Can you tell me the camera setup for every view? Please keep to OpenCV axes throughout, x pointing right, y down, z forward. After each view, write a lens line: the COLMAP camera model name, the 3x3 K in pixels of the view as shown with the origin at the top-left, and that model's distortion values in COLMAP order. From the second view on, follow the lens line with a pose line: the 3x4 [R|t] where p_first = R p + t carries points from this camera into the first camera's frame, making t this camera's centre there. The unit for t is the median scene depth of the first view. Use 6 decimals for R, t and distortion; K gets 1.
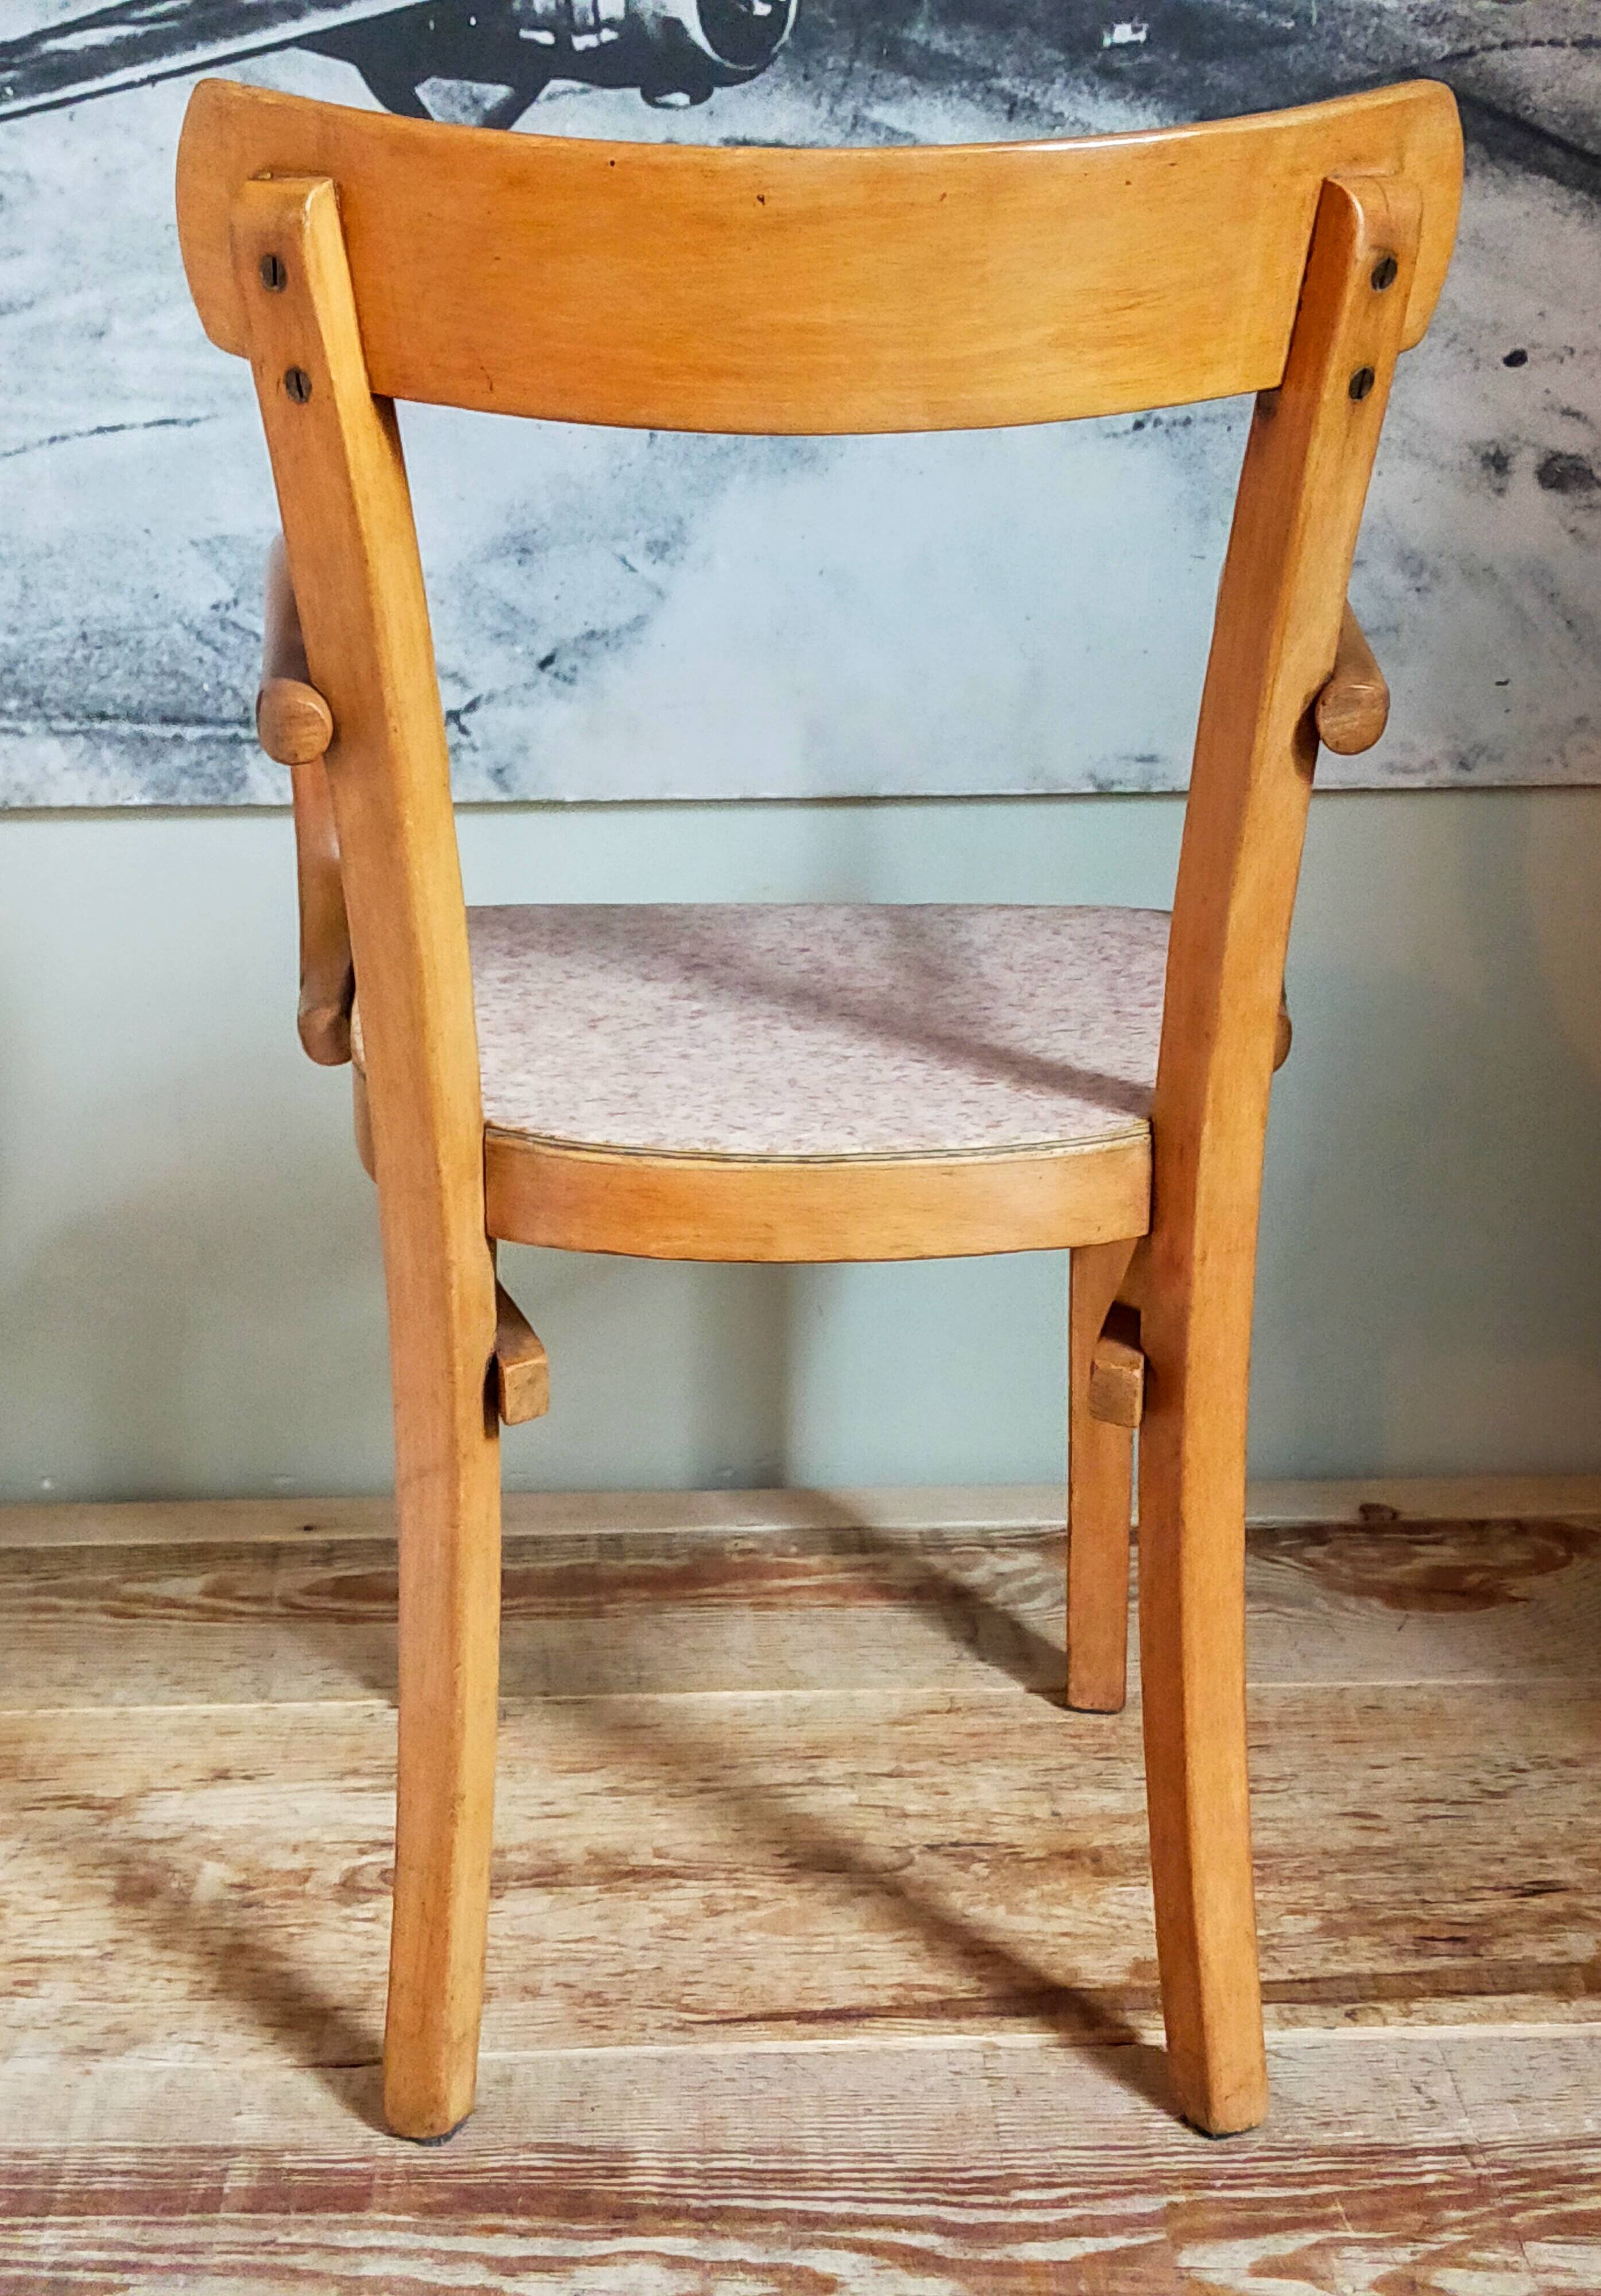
lens RADIAL K [[3540.0, 0, 771.4], [0, 3540.0, 1143.1], [0, 0, 1]] dist [0.072568, 0.000000]
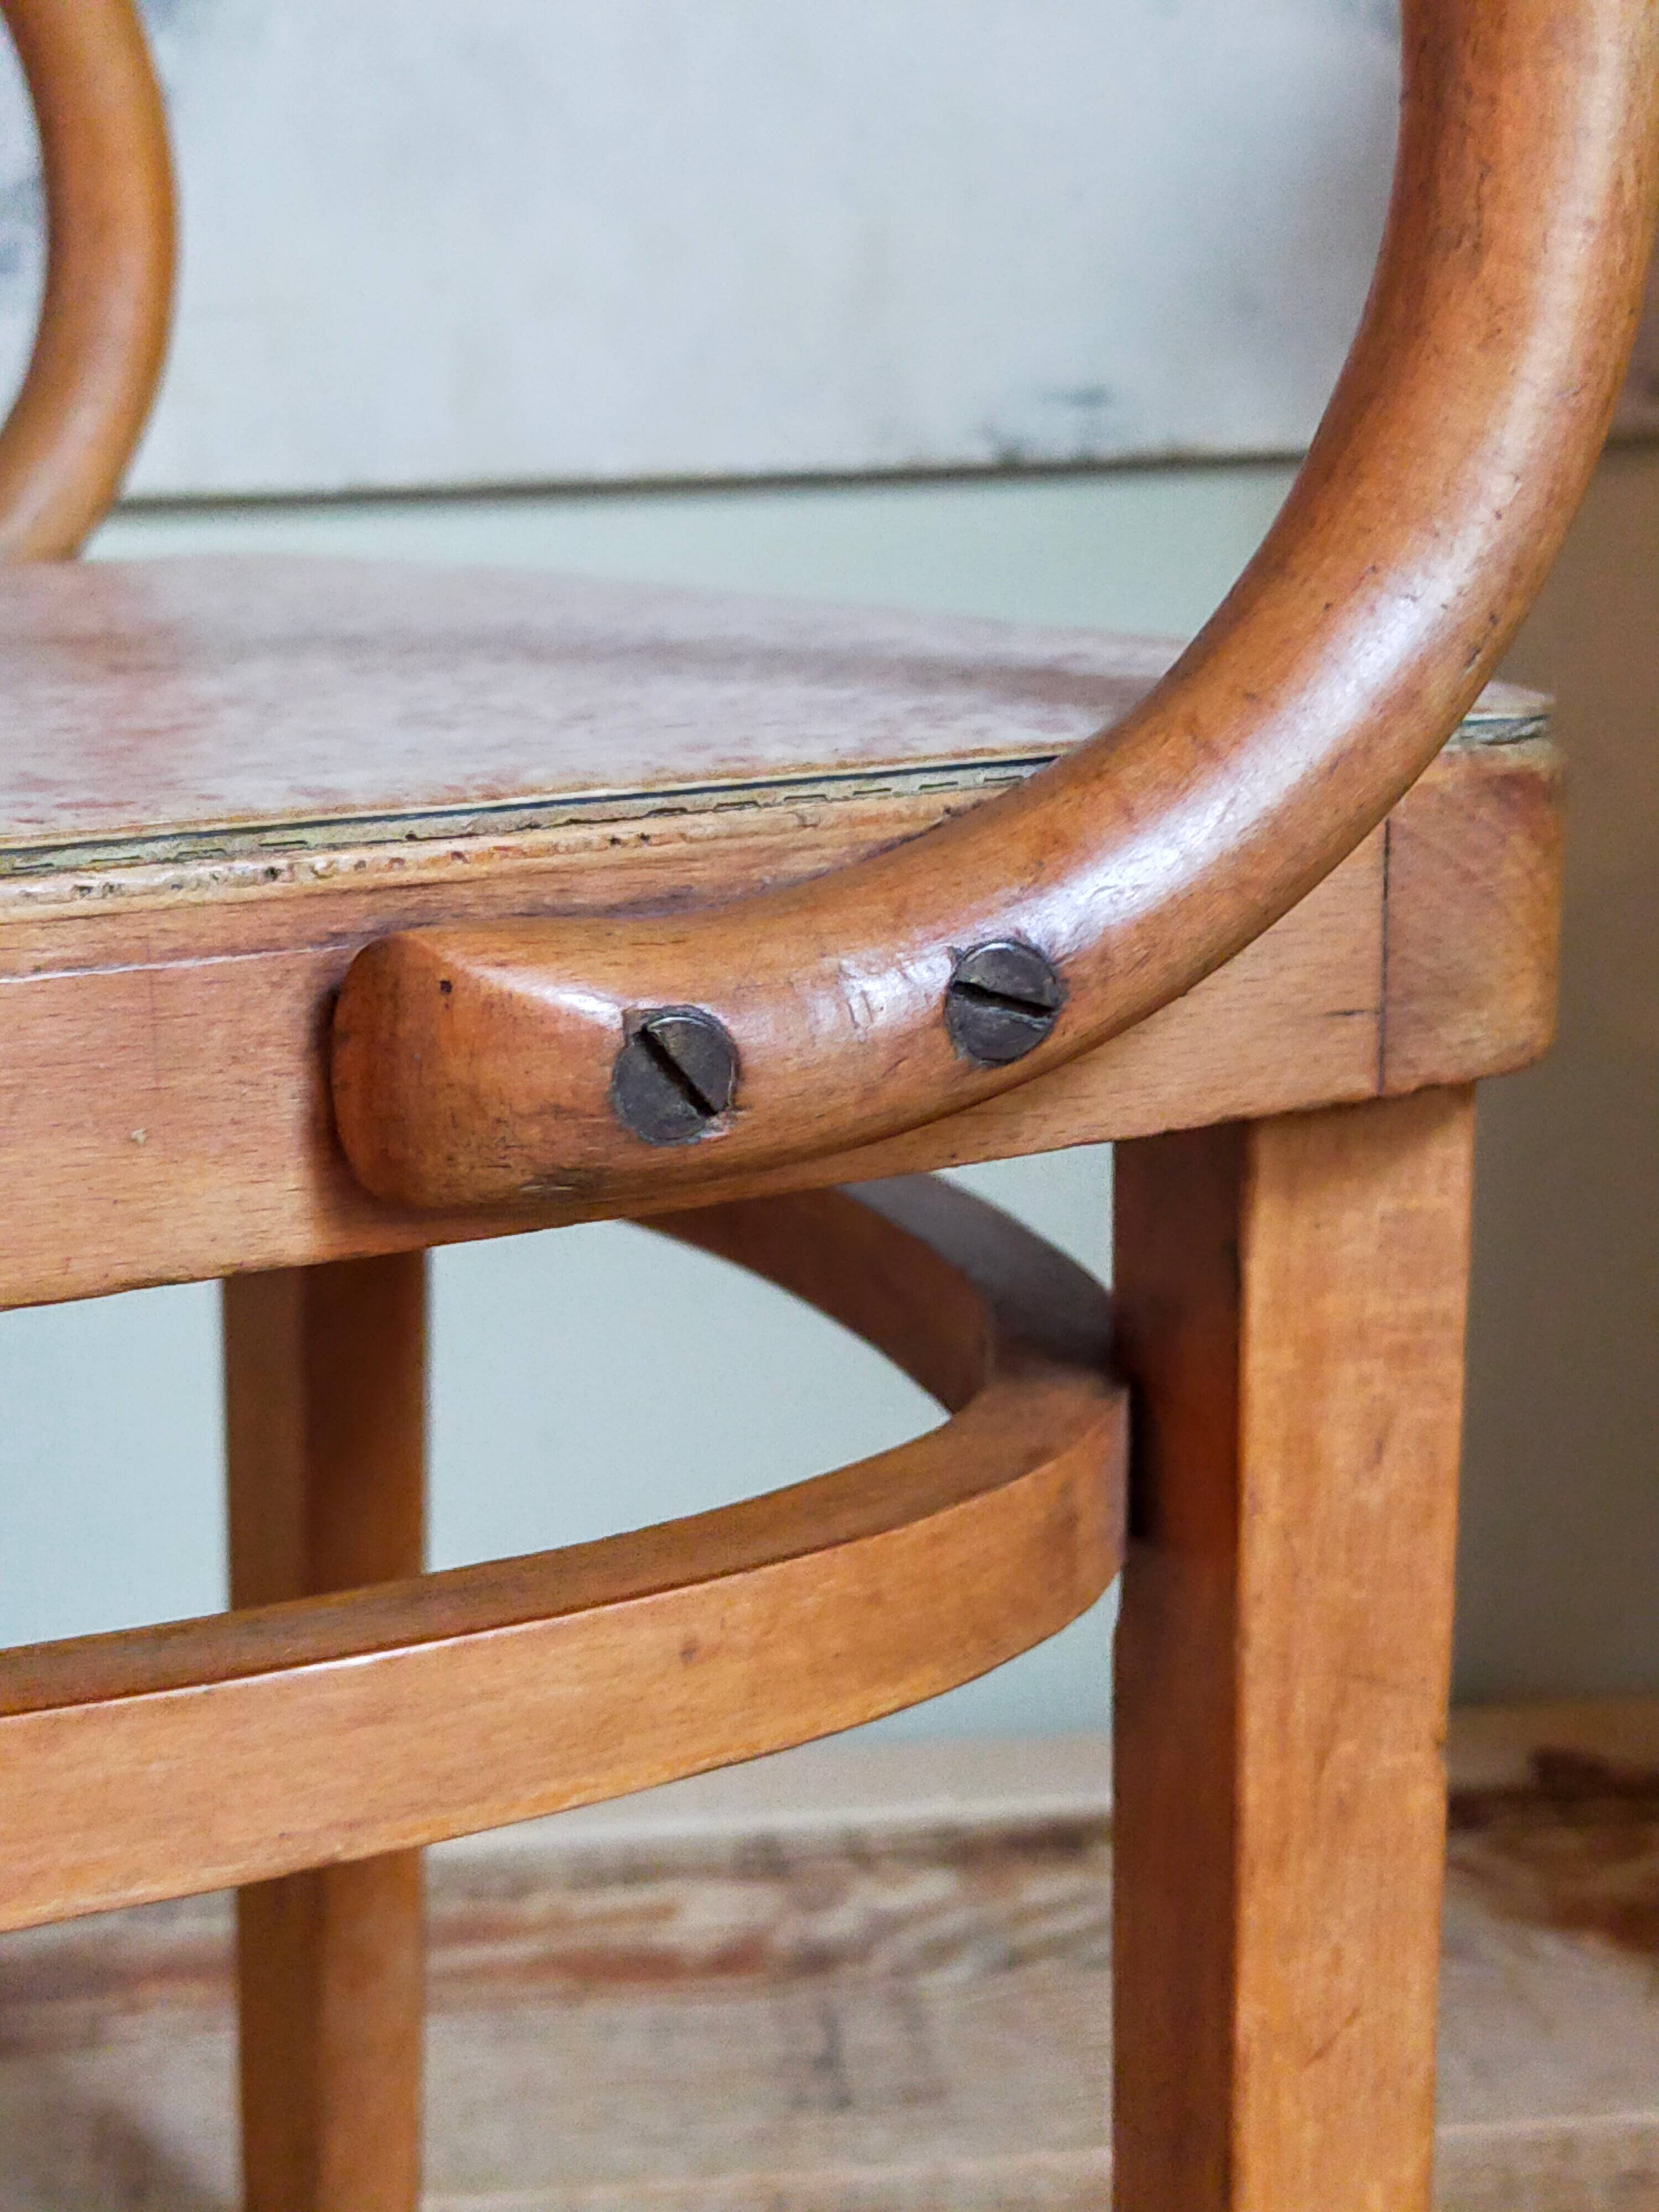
lens RADIAL K [[3416.9, 0, 859.8], [0, 3416.9, 1129.4], [0, 0, 1]] dist [0.073303, 0.000000]
pose [[0.998476, -0.037481, 0.040496, 0.049407], [0.040440, 0.996369, -0.074919, 0.047015], [-0.037541, 0.076443, 0.996367, 0.529435]]
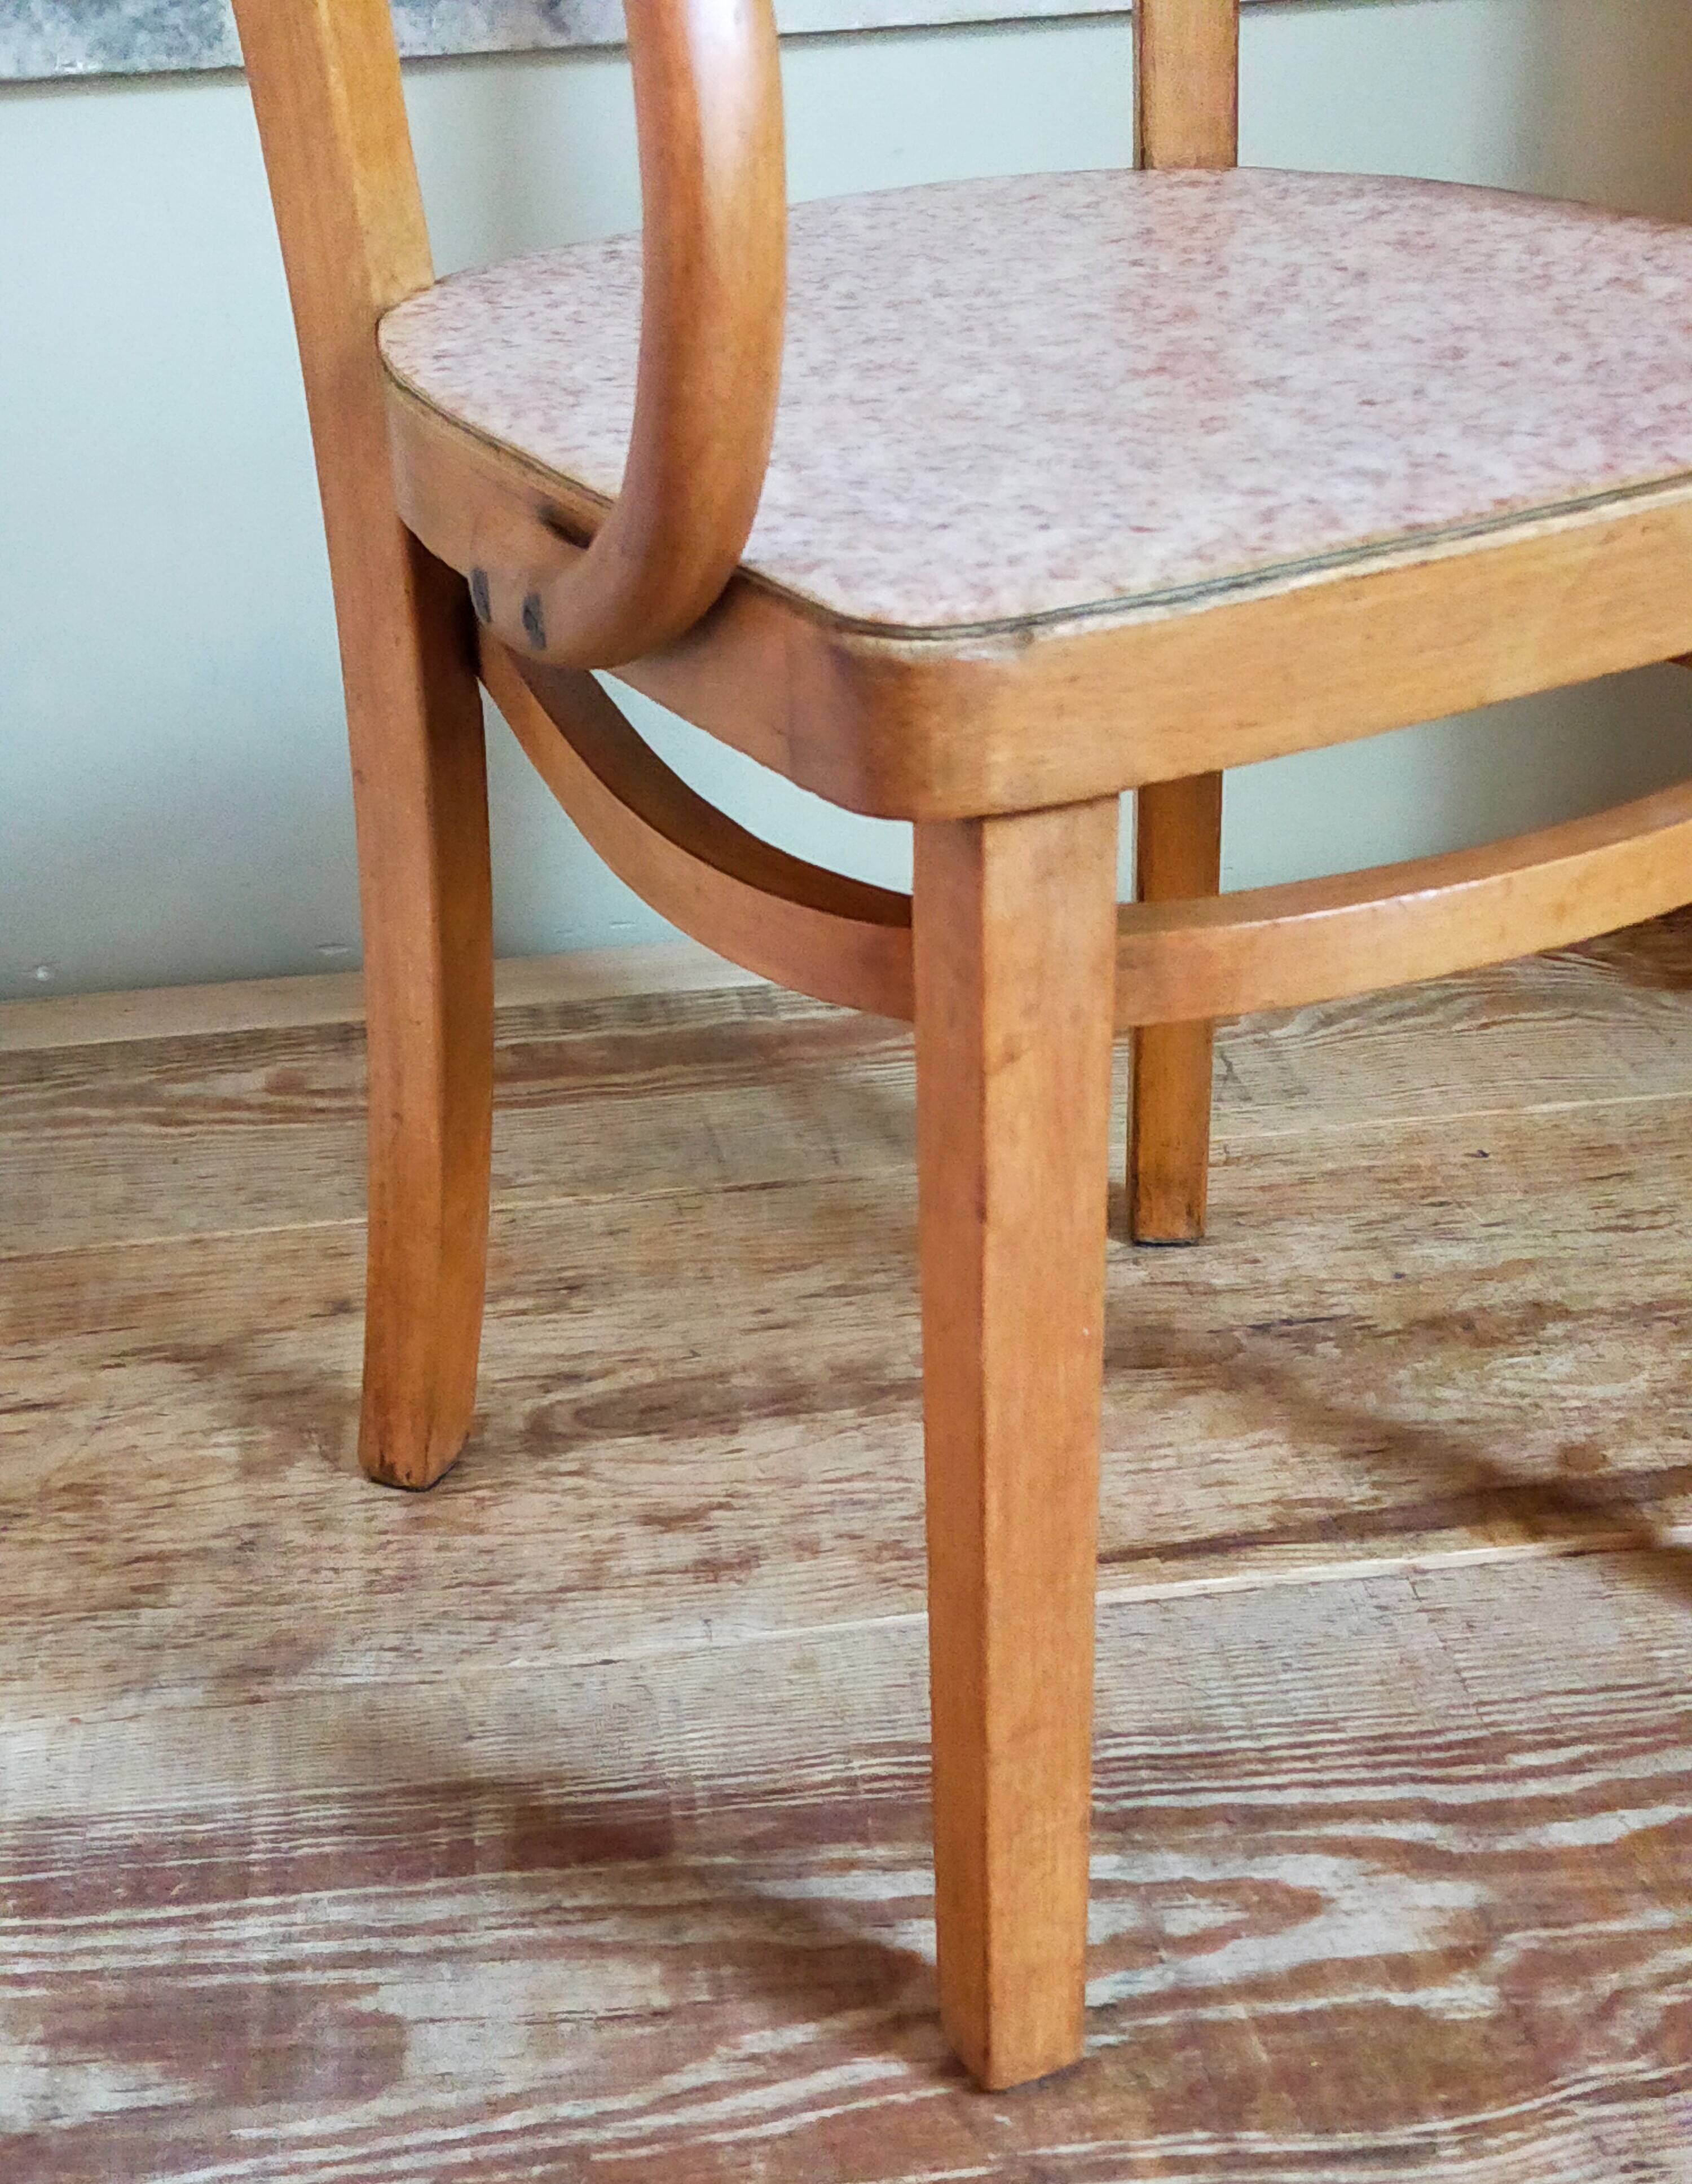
lens RADIAL K [[3455.3, 0, 851.7], [0, 3455.3, 1154.7], [0, 0, 1]] dist [0.083295, 0.000000]
pose [[0.994876, -0.074209, 0.068665, -0.090320], [0.063620, 0.987344, 0.145276, 0.038944], [-0.078577, -0.140164, 0.987005, 0.231695]]
